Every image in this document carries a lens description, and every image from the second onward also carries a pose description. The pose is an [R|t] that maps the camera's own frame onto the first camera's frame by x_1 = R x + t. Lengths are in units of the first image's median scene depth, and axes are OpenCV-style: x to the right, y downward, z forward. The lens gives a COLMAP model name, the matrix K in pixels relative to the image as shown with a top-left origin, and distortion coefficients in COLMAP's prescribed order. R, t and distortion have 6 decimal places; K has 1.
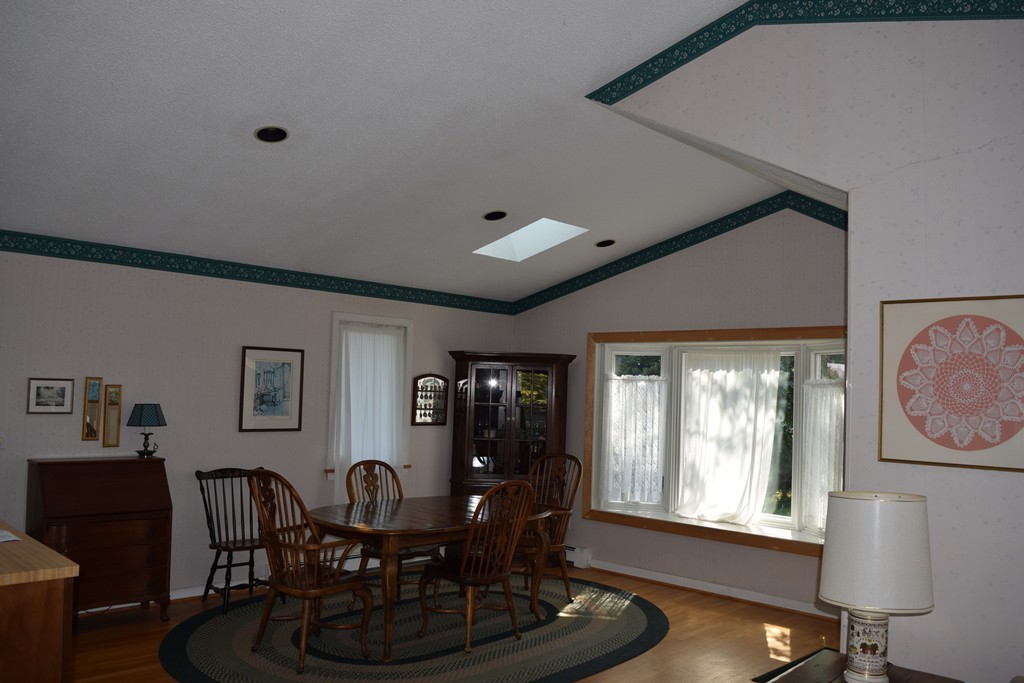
lens RADIAL K [[816.2, 0, 508.8], [0, 816.2, 341.3], [0, 0, 1]] dist [-0.084717, 0.019484]
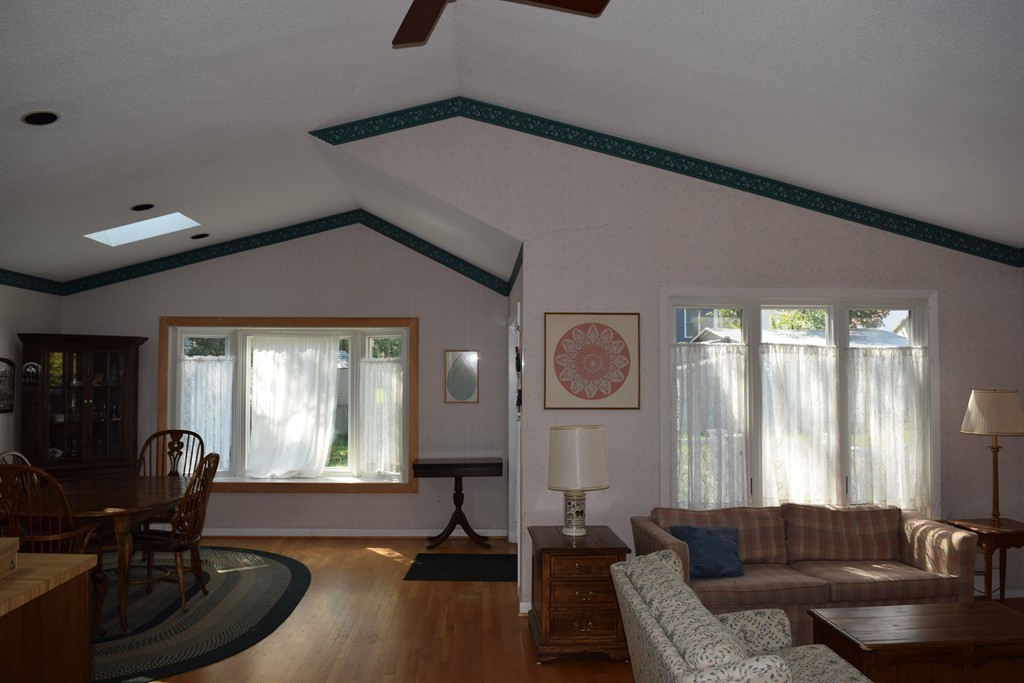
lens RADIAL K [[816.2, 0, 508.8], [0, 816.2, 341.3], [0, 0, 1]] dist [-0.084717, 0.019484]
pose [[0.686843, -0.004147, 0.726794, -0.409435], [-0.020467, 0.999477, 0.025045, -0.015920], [-0.726518, -0.032077, 0.686399, -0.049159]]
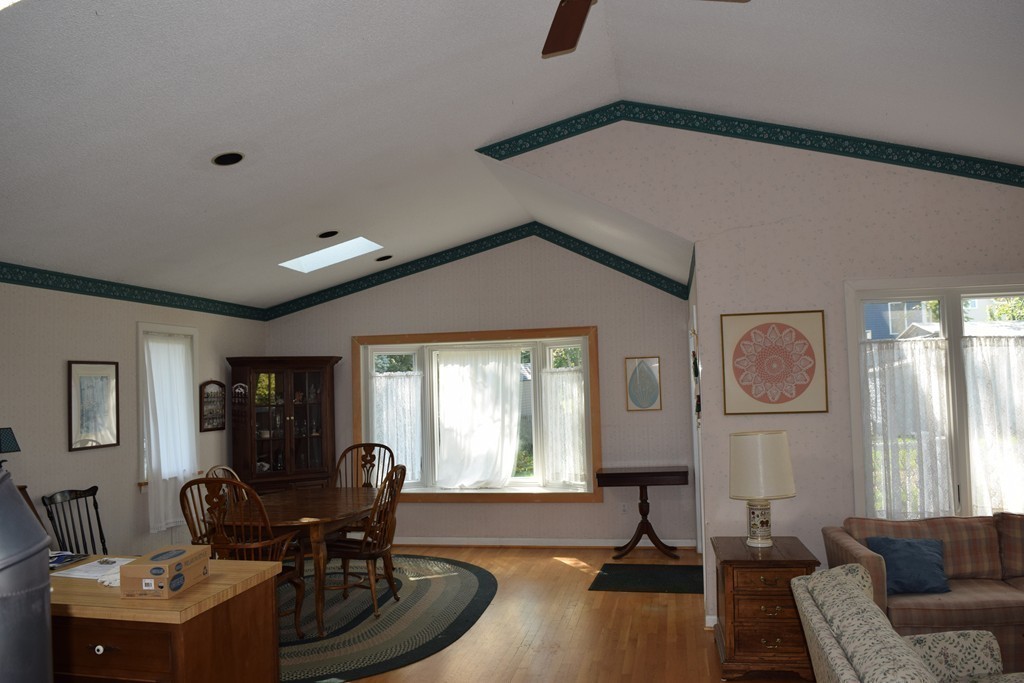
lens RADIAL K [[816.2, 0, 508.8], [0, 816.2, 341.3], [0, 0, 1]] dist [-0.084717, 0.019484]
pose [[0.836761, -0.029401, 0.546778, -0.389643], [0.026264, 0.999563, 0.013556, -0.015151], [-0.546938, 0.003017, 0.837168, -0.057215]]
